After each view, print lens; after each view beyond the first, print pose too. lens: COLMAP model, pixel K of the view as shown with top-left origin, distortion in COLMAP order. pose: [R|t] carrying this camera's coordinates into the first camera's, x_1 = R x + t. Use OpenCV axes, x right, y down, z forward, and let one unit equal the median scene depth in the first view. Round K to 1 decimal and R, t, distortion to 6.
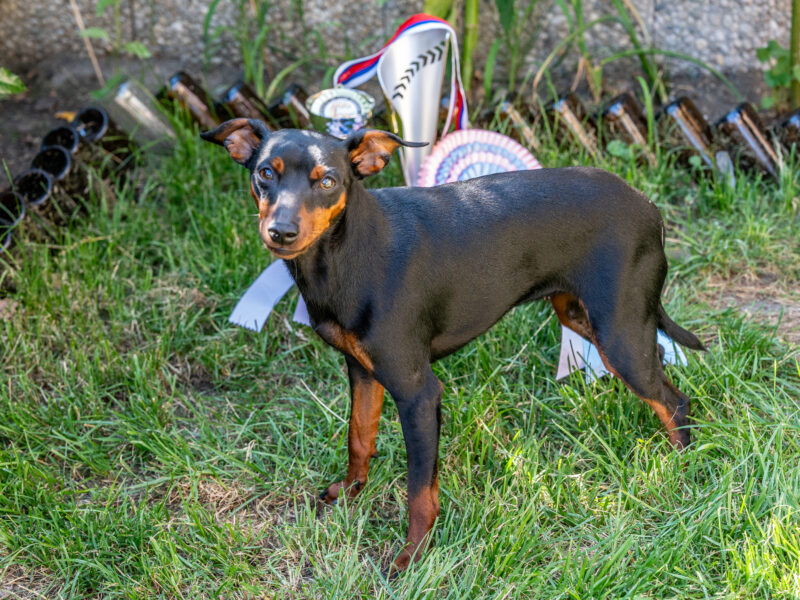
lens RADIAL K [[1631.5, 0, 400.0], [0, 1631.5, 299.9], [0, 0, 1]] dist [-0.044655, 0.000000]
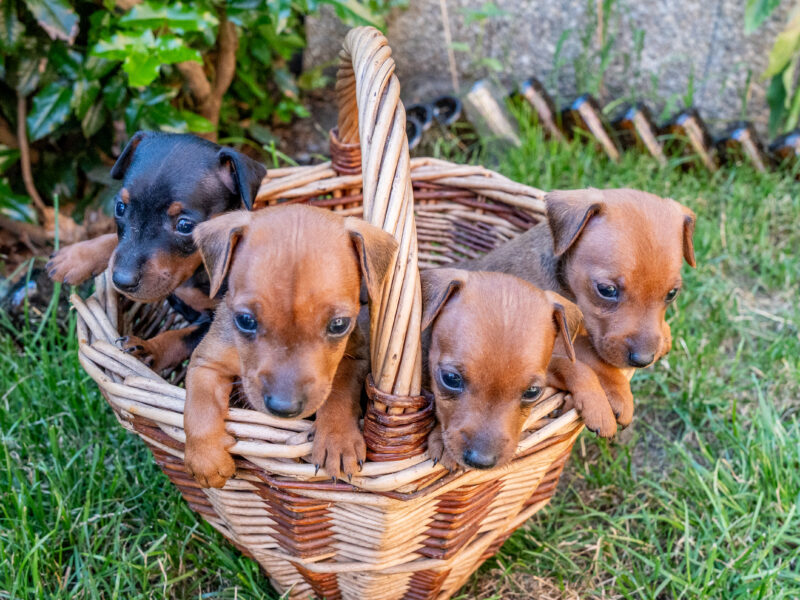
lens RADIAL K [[564.9, 0, 400.3], [0, 564.9, 299.6], [0, 0, 1]] dist [0.002249, 0.000245]
pose [[0.961512, 0.190013, -0.198469, -0.118271], [-0.179892, 0.981333, 0.068007, -0.004417], [0.207687, -0.029687, 0.977745, 0.614698]]
